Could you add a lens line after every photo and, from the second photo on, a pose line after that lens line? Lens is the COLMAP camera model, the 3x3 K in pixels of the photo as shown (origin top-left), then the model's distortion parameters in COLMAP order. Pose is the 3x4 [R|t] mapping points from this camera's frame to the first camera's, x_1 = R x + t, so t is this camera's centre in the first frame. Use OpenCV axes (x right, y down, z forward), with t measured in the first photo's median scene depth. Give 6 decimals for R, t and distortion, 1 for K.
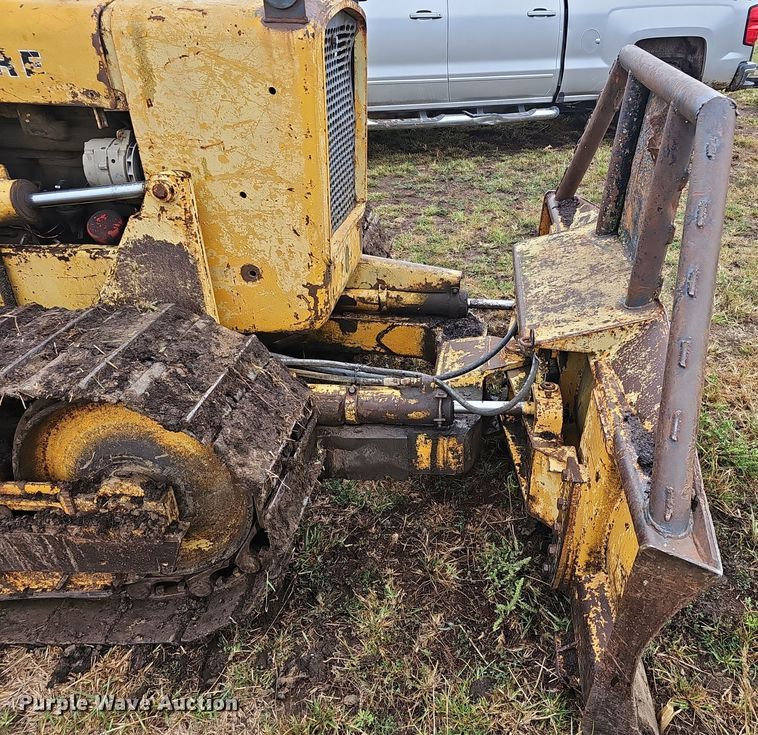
lens RADIAL K [[644.4, 0, 487.1], [0, 644.4, 365.3], [0, 0, 1]] dist [0.075741, -0.056354]
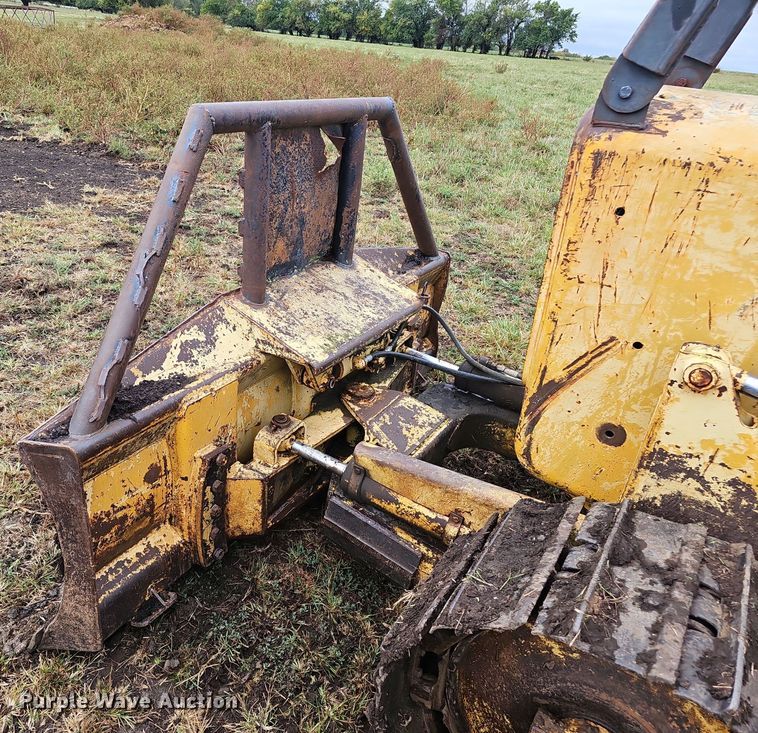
lens RADIAL K [[644.4, 0, 270.5], [0, 644.4, 366.8], [0, 0, 1]] dist [0.075741, -0.056354]
pose [[-0.804302, -0.359510, 0.473129, -0.357286], [0.205654, 0.578601, 0.789258, -1.038354], [-0.557498, 0.732102, -0.391435, 1.717266]]
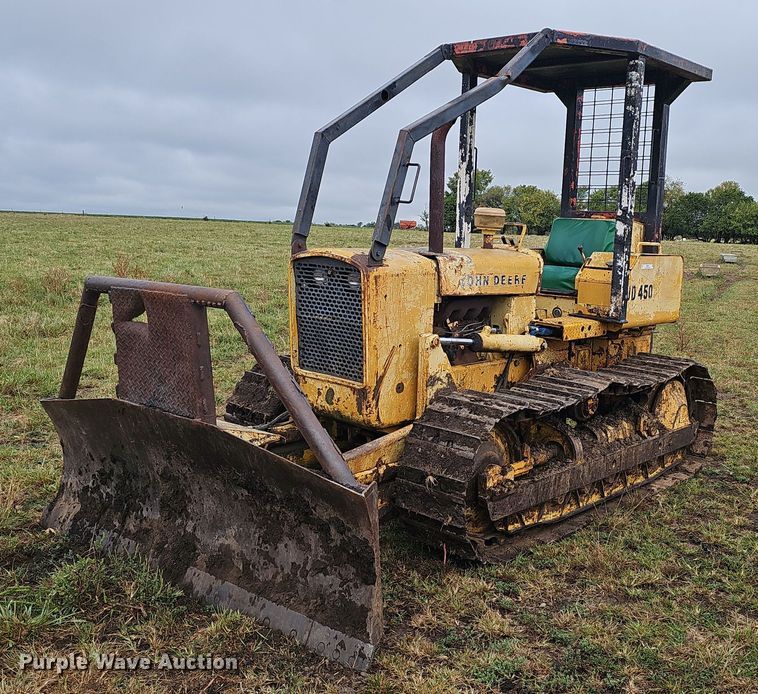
lens RADIAL K [[845.9, 0, 455.4], [0, 845.9, 327.2], [0, 0, 1]] dist [0.051074, 0.000000]
pose [[-0.621199, 0.050287, -0.782038, 1.330326], [-0.443095, 0.800562, 0.403444, -1.411008], [0.646358, 0.597136, -0.475026, 2.325505]]
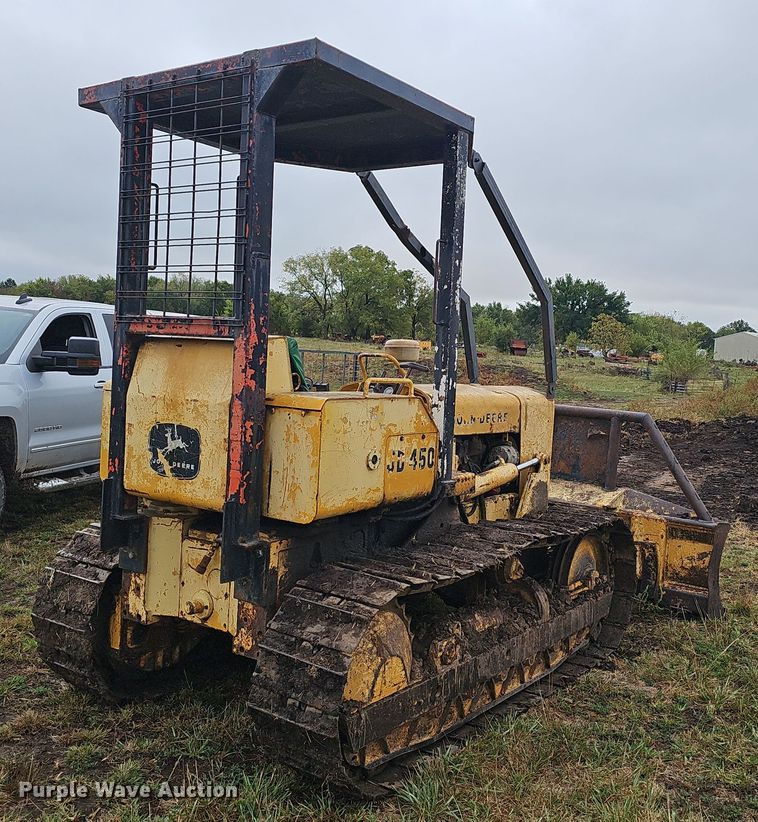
lens RADIAL K [[897.7, 0, 432.5], [0, 897.7, 375.2], [0, 0, 1]] dist [0.005968, 0.000000]
pose [[0.547312, -0.011129, 0.836855, -2.993712], [0.394059, 0.885568, -0.245942, 0.094623], [-0.738354, 0.464377, 0.489067, -0.406422]]
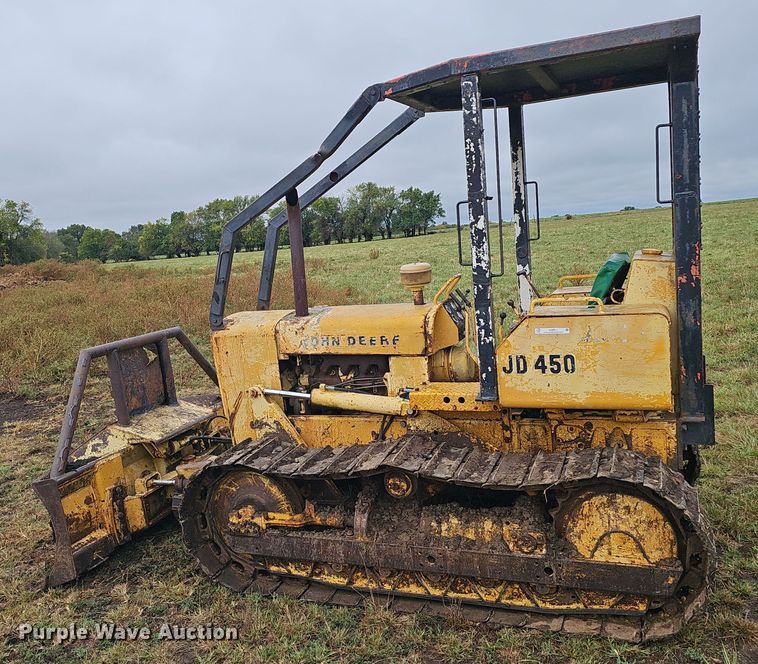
lens RADIAL K [[738.2, 0, 364.8], [0, 738.2, 315.6], [0, 0, 1]] dist [0.042741, 0.000000]
pose [[-0.936495, 0.019472, 0.350139, -1.571481], [0.234469, 0.777232, 0.583896, -1.951451], [-0.260769, 0.628913, -0.732440, 2.742592]]
